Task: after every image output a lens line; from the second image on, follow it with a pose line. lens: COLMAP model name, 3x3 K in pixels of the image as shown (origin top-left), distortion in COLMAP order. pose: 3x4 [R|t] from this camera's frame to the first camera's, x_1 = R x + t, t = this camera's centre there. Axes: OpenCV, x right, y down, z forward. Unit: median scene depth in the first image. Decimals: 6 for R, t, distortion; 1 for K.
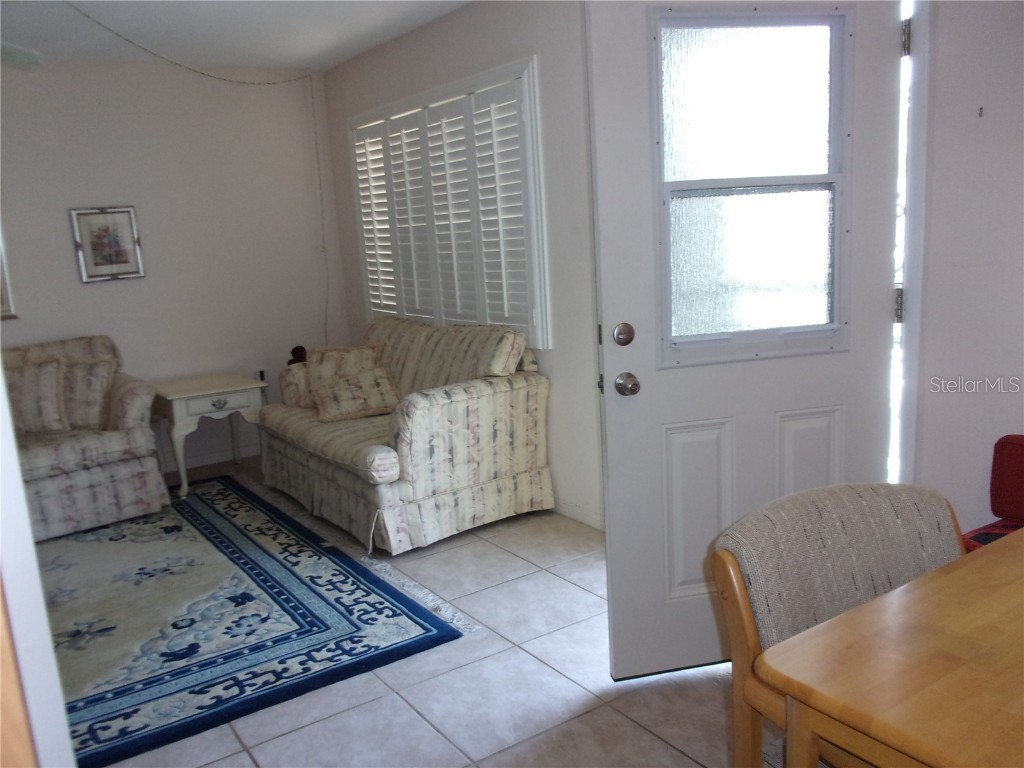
lens RADIAL K [[863.2, 0, 507.8], [0, 863.2, 382.0], [0, 0, 1]] dist [0.021768, -0.047872]
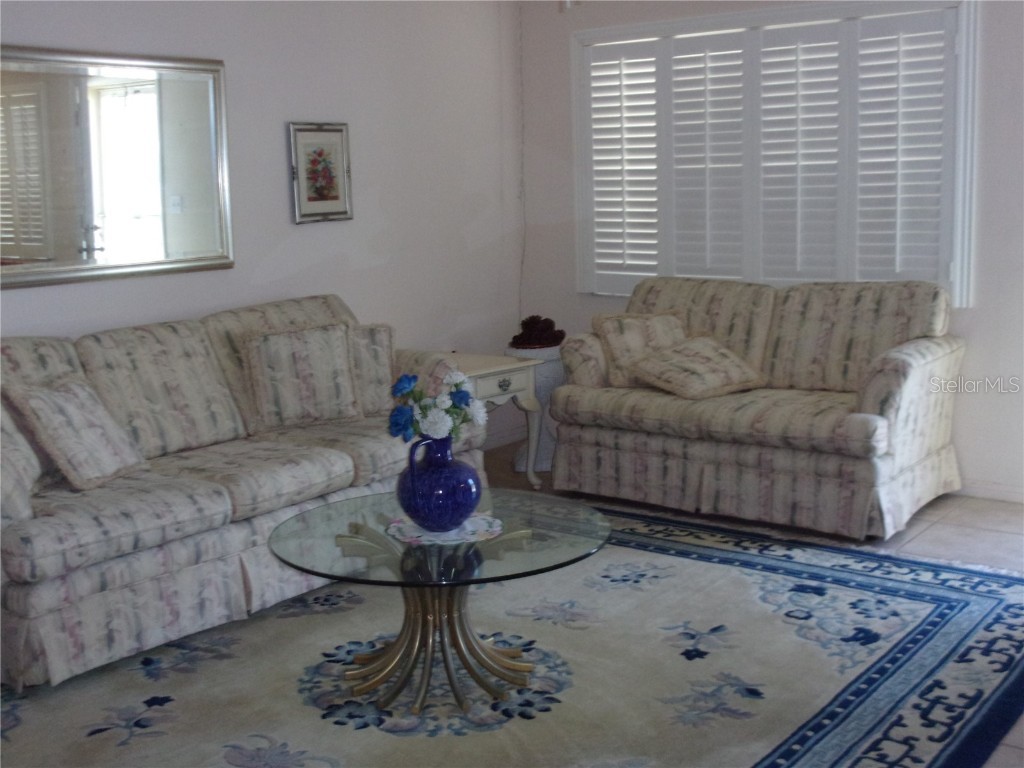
lens RADIAL K [[1213.5, 0, 512.4], [0, 1213.5, 358.4], [0, 0, 1]] dist [-0.077424, 0.000000]
pose [[0.948920, -0.002403, 0.315508, -0.721148], [0.019997, 0.998419, -0.052540, 0.063320], [-0.314883, 0.056165, 0.947467, -0.018362]]
